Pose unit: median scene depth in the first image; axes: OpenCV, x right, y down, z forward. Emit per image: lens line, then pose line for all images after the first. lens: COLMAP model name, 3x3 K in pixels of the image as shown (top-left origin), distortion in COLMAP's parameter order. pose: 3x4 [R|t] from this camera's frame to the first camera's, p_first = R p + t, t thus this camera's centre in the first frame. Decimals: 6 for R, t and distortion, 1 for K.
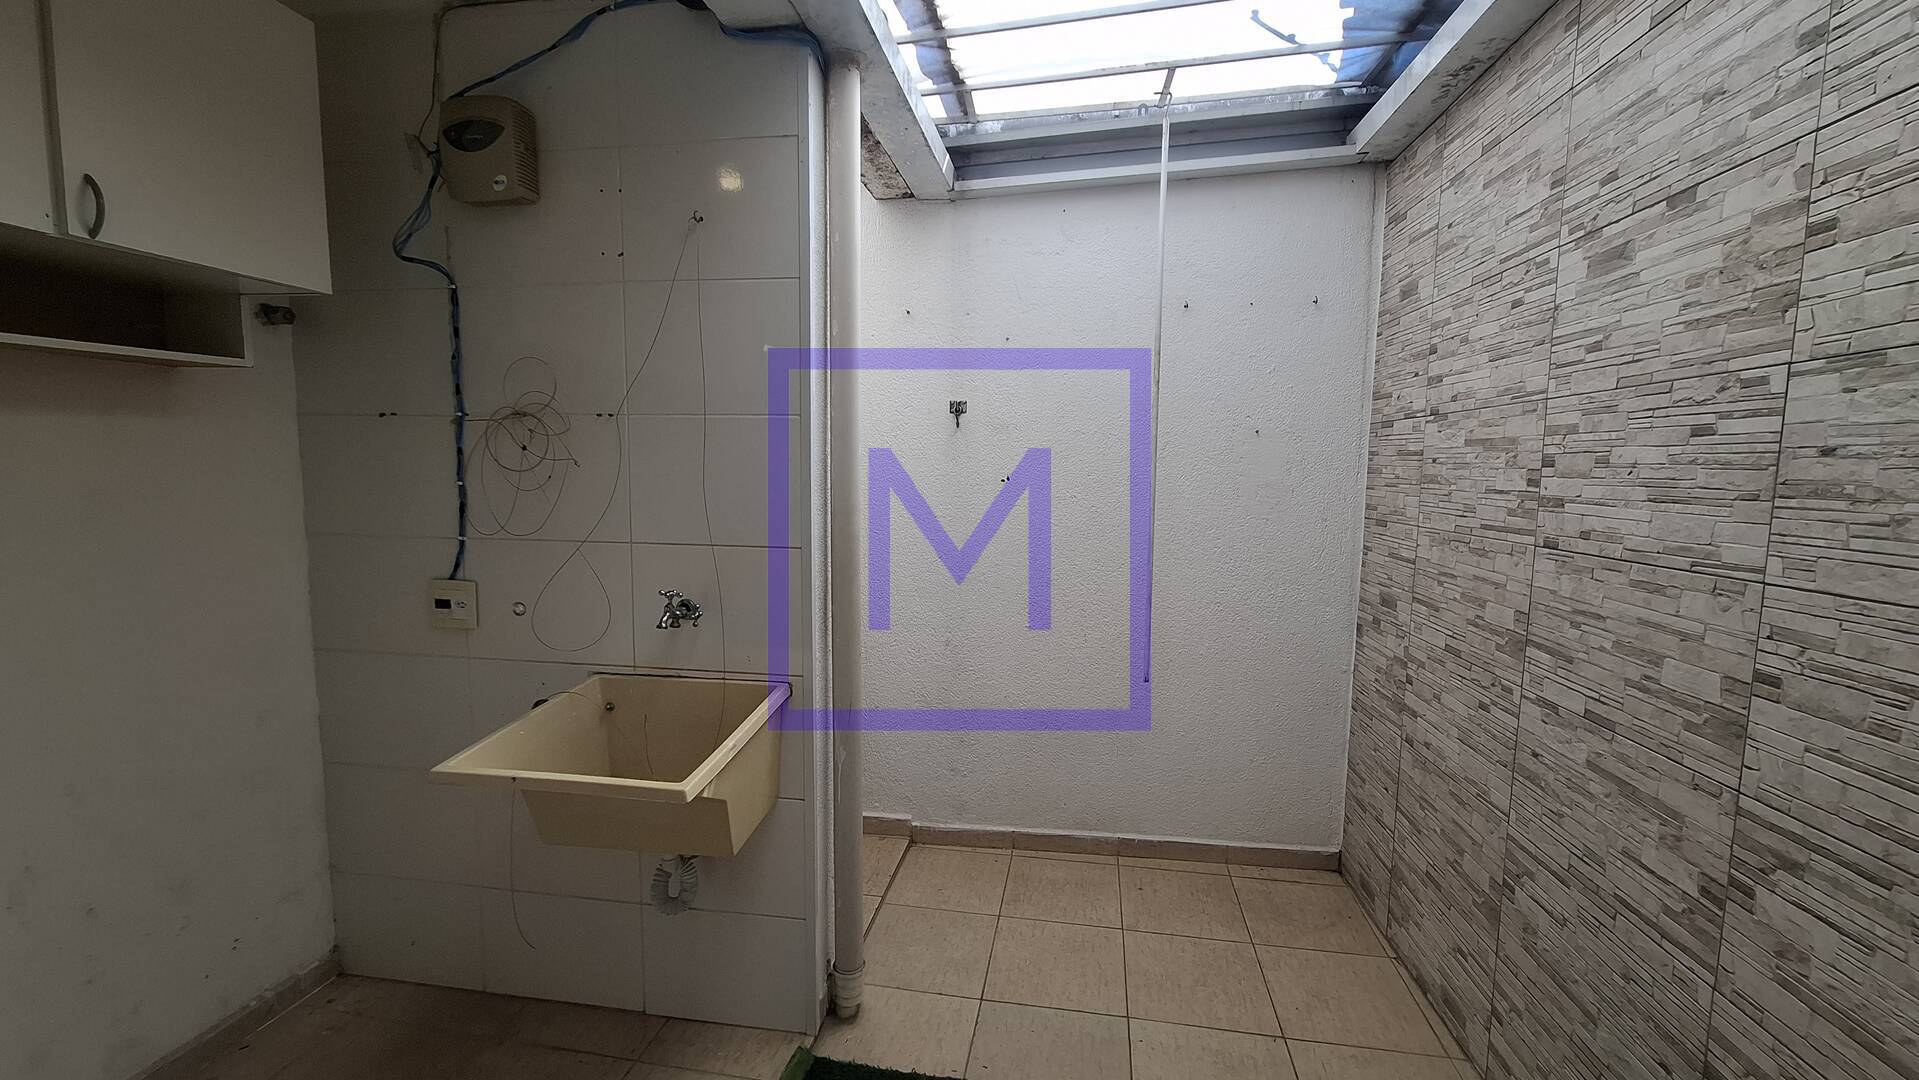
lens RADIAL K [[755.8, 0, 952.9], [0, 755.8, 540.6], [0, 0, 1]] dist [-0.001103, 0.000640]
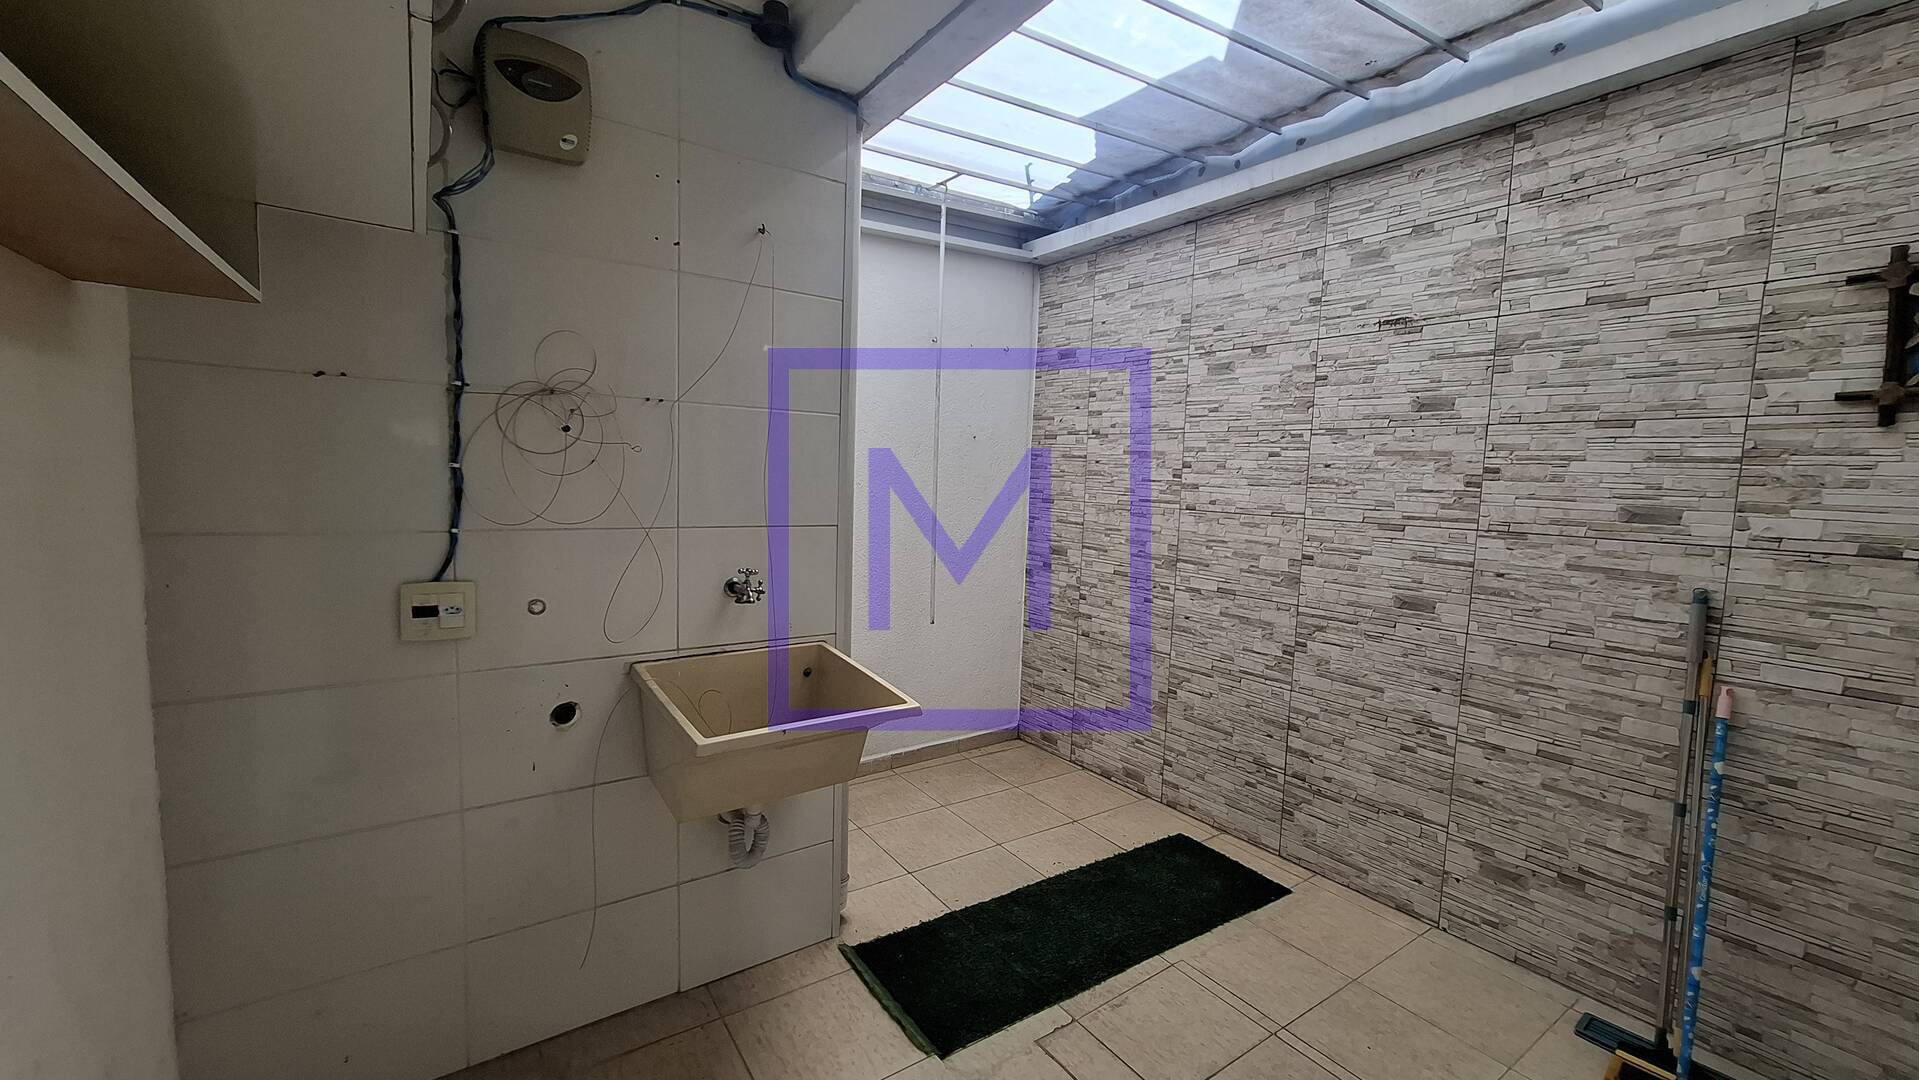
lens RADIAL K [[763.9, 0, 974.0], [0, 763.9, 540.0], [0, 0, 1]] dist [-0.009160, 0.006045]
pose [[0.712983, -0.049637, 0.699422, -1.026747], [0.040389, 0.998742, 0.029707, 0.006536], [-0.700017, 0.007068, 0.714091, -0.011893]]
